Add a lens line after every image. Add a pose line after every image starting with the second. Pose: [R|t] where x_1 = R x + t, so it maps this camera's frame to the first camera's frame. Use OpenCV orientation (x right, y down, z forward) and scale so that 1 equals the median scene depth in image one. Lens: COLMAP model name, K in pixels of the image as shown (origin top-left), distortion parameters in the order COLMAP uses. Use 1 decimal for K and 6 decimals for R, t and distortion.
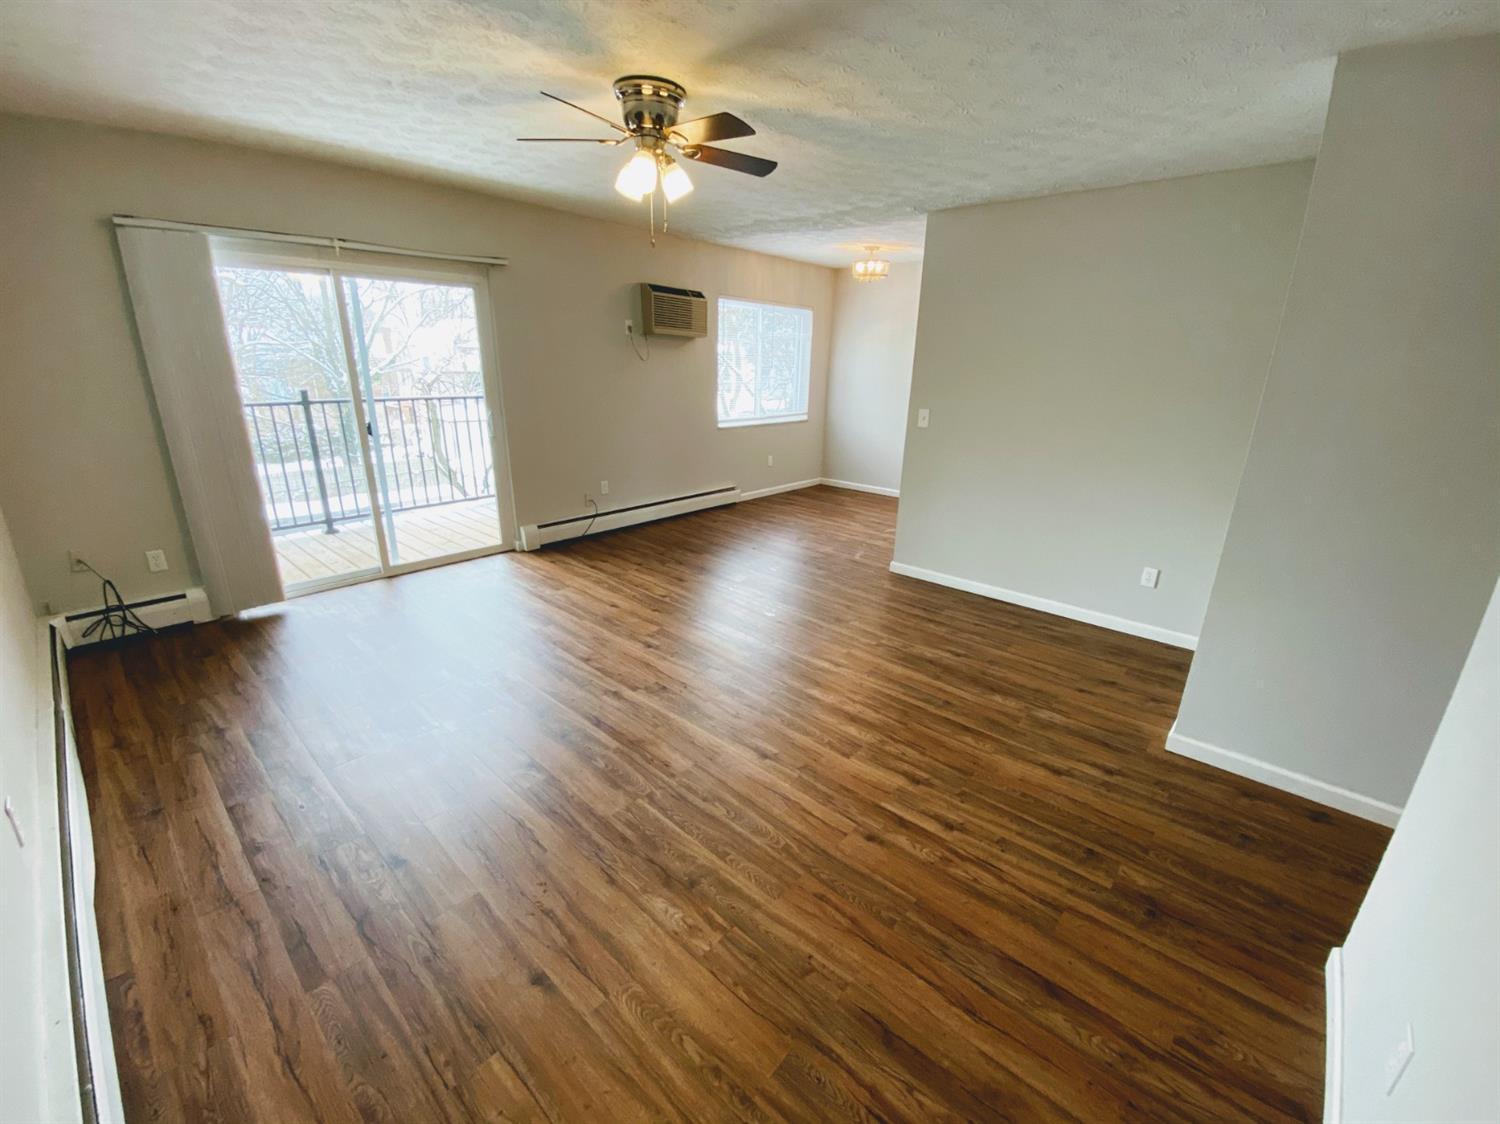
lens RADIAL K [[616.1, 0, 744.4], [0, 616.1, 565.3], [0, 0, 1]] dist [0.001390, -0.000942]
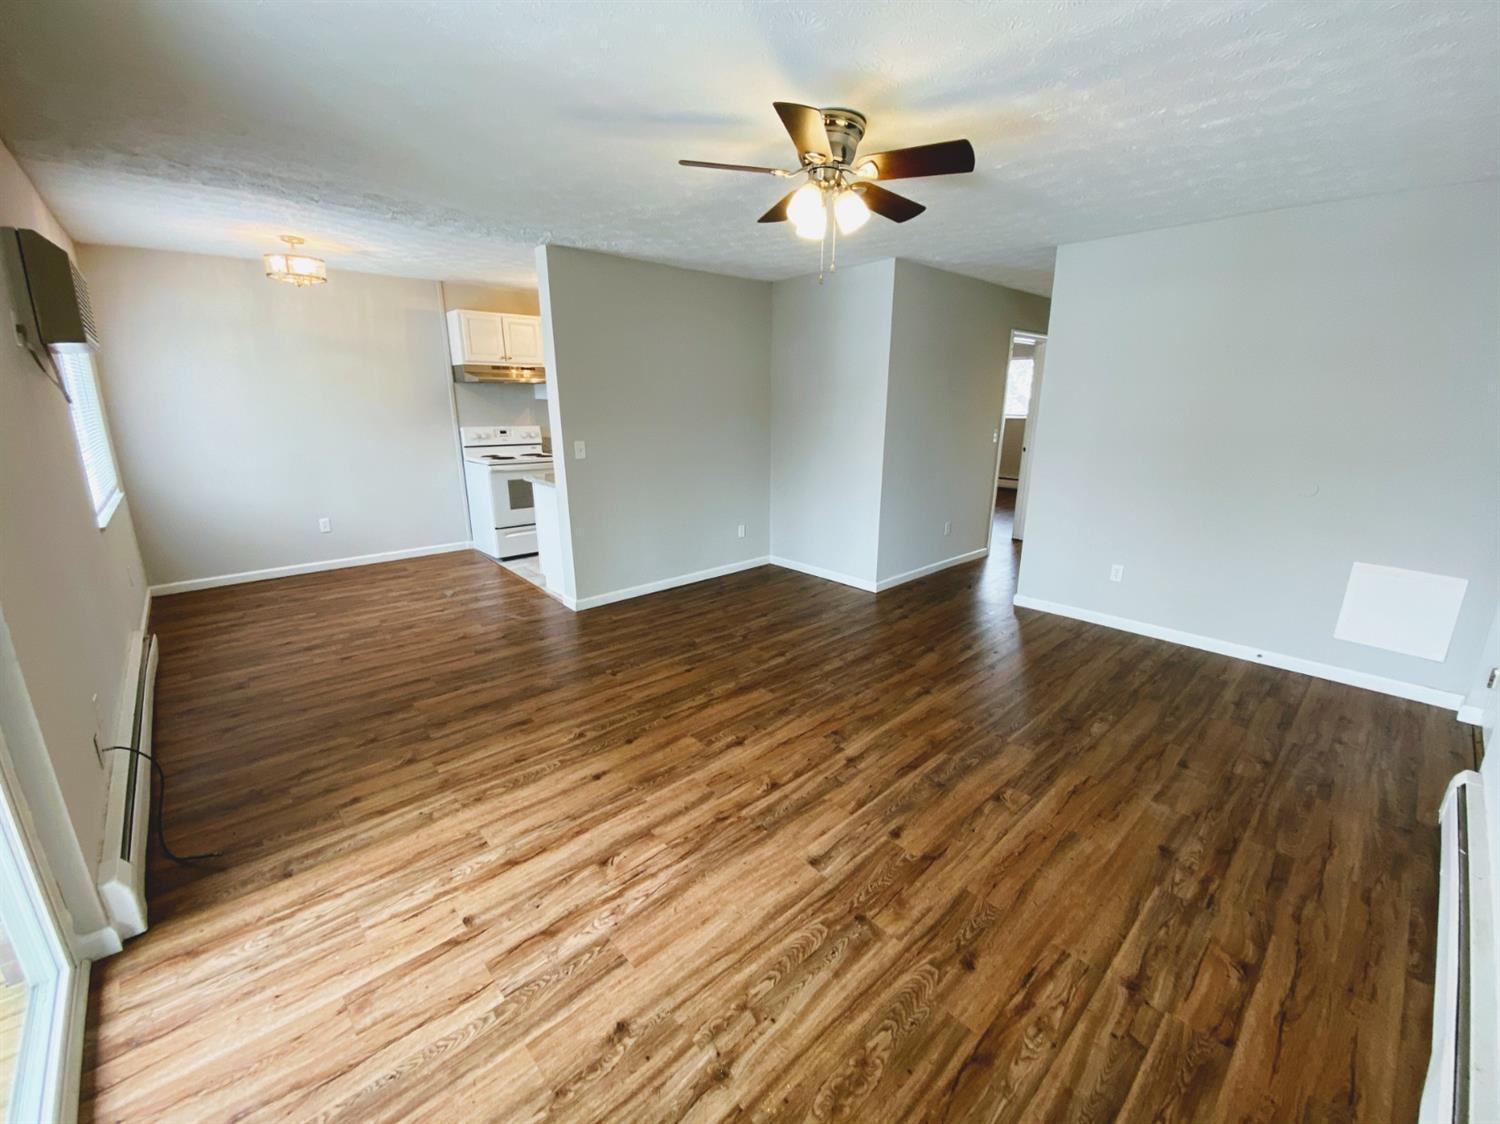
lens RADIAL K [[616.1, 0, 750.2], [0, 616.1, 562.6], [0, 0, 1]] dist [0.001390, -0.000942]
pose [[0.086053, -0.287037, 0.954046, -0.732029], [0.315304, 0.916224, 0.247218, -0.243750], [-0.945081, 0.279541, 0.169348, 0.651401]]
